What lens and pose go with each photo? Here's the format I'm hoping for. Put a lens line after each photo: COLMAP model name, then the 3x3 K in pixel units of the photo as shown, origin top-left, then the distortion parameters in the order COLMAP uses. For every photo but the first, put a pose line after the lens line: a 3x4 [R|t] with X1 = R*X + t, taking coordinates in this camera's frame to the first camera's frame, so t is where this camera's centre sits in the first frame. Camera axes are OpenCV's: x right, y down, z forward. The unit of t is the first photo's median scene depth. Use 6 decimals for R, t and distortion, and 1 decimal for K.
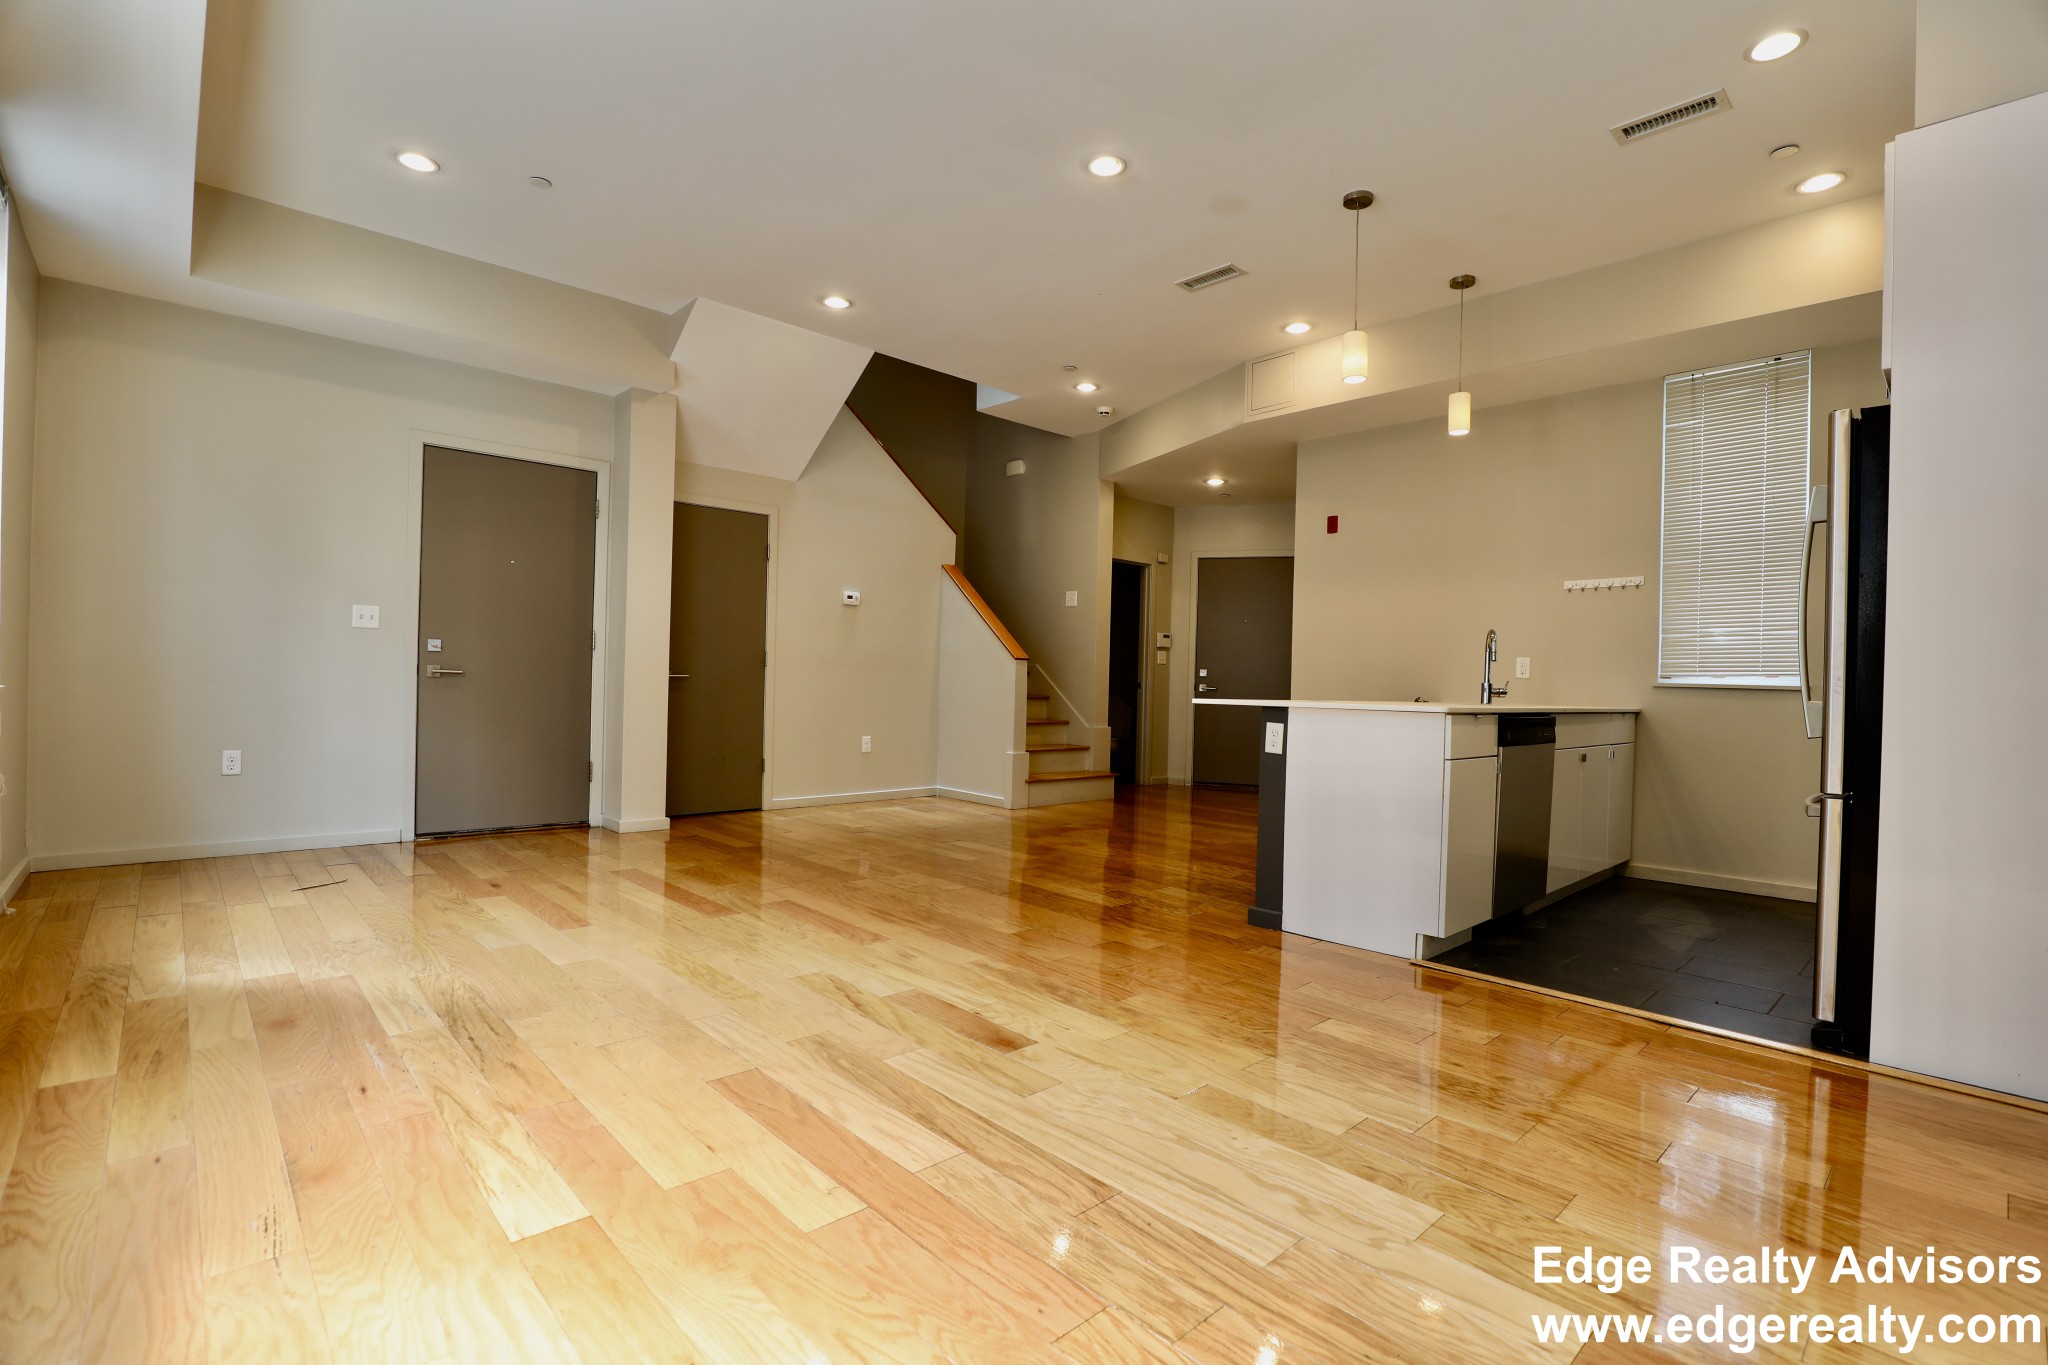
lens RADIAL K [[918.8, 0, 1024.0], [0, 918.8, 682.5], [0, 0, 1]] dist [-0.028615, 0.000027]
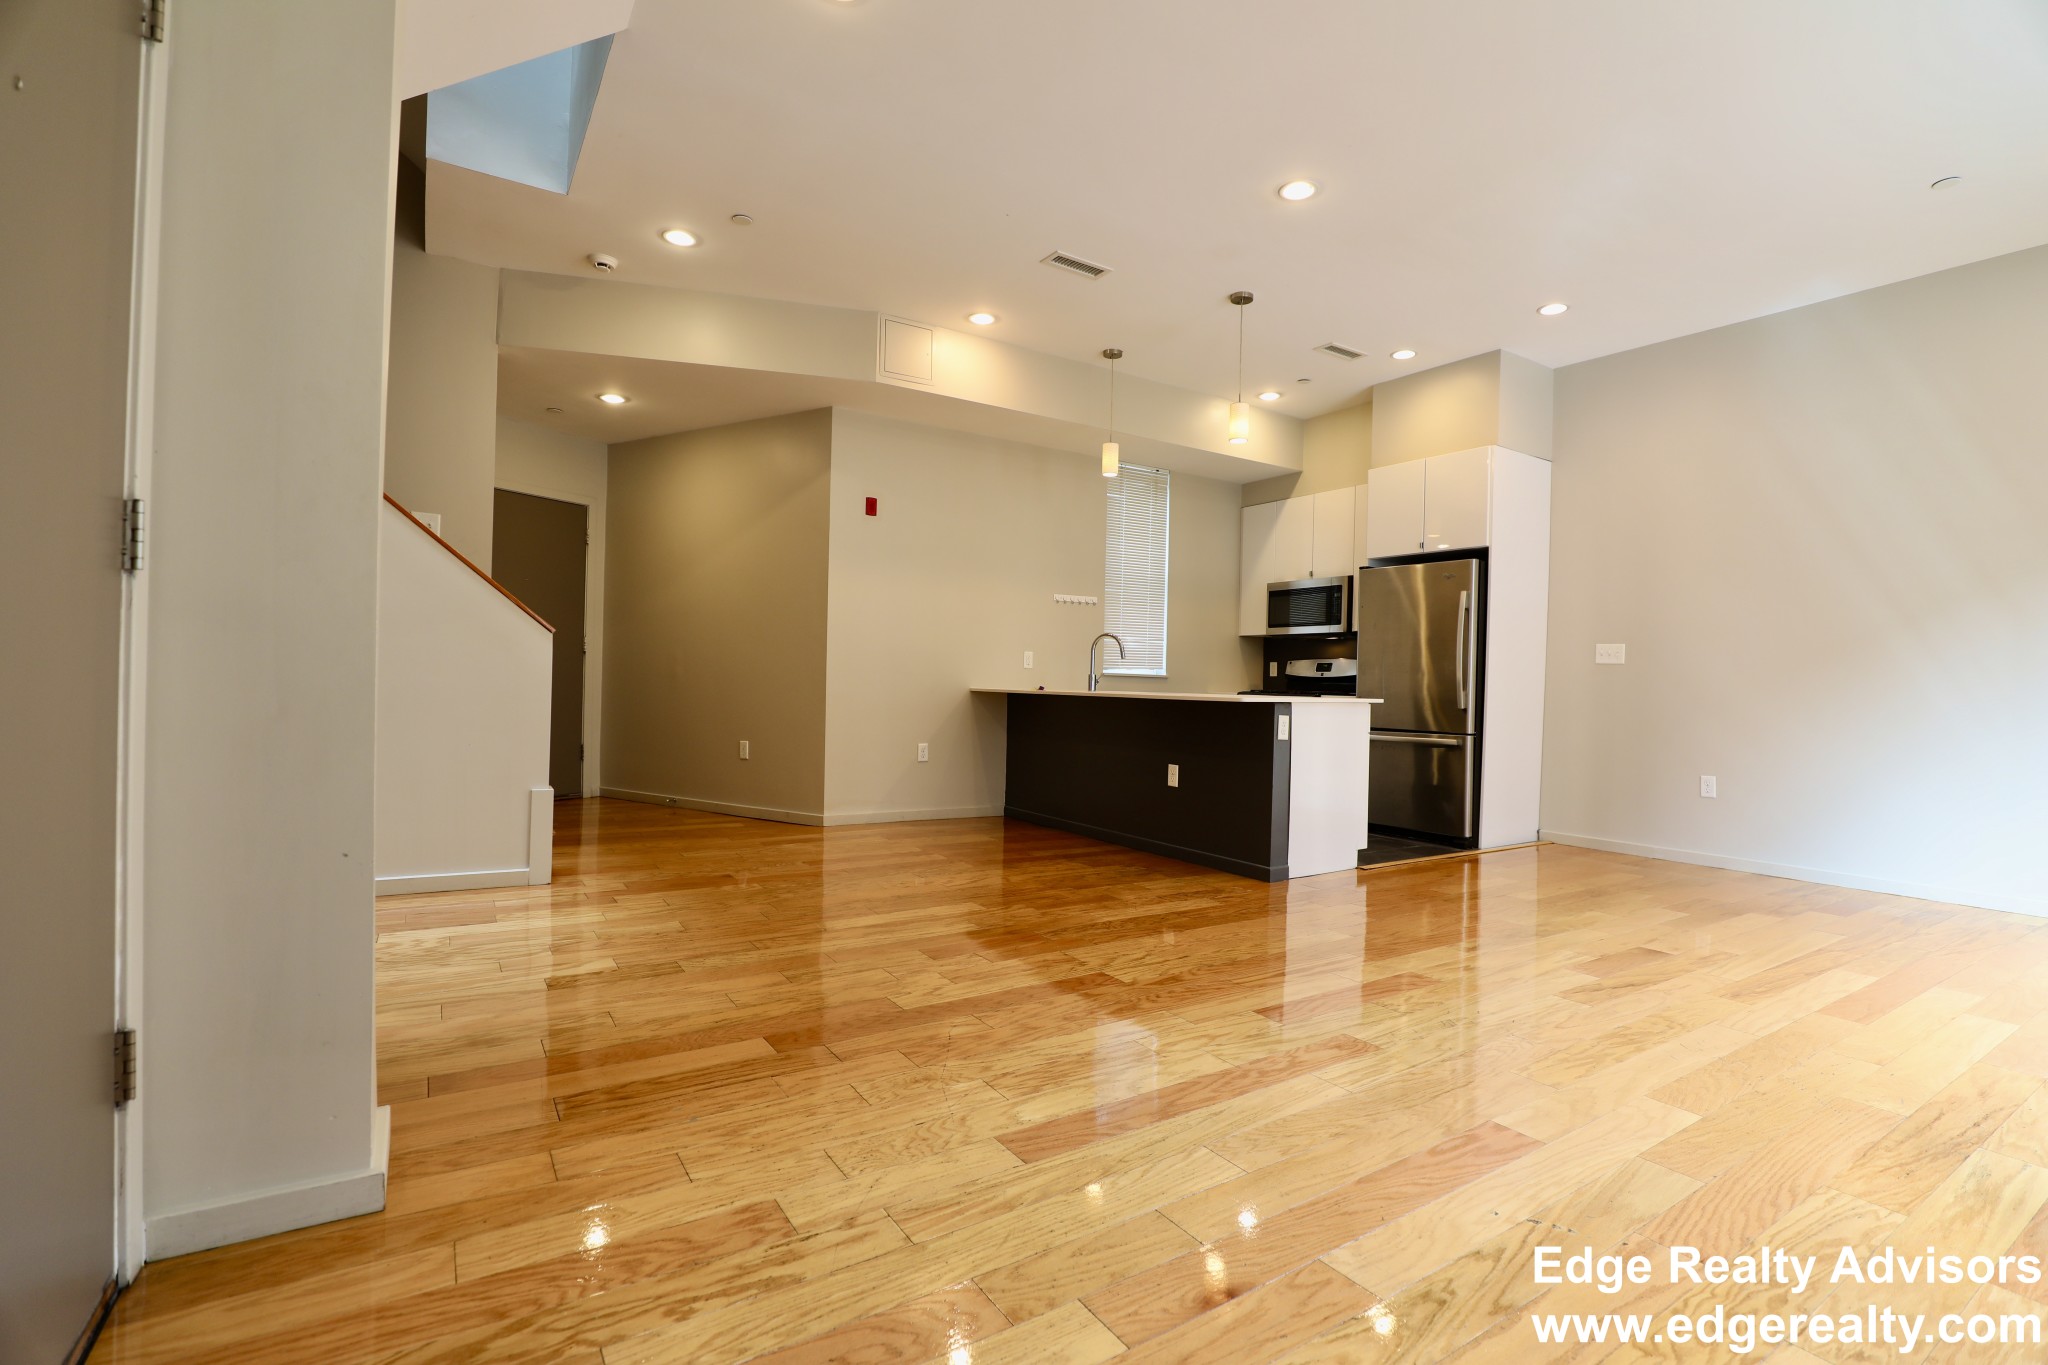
lens RADIAL K [[944.6, 0, 1024.0], [0, 944.6, 682.5], [0, 0, 1]] dist [-0.031509, 0.008047]
pose [[0.177362, -0.022897, 0.983879, -1.091798], [-0.019014, 0.999463, 0.026687, -0.029430], [-0.983962, -0.023441, 0.176832, 1.170120]]
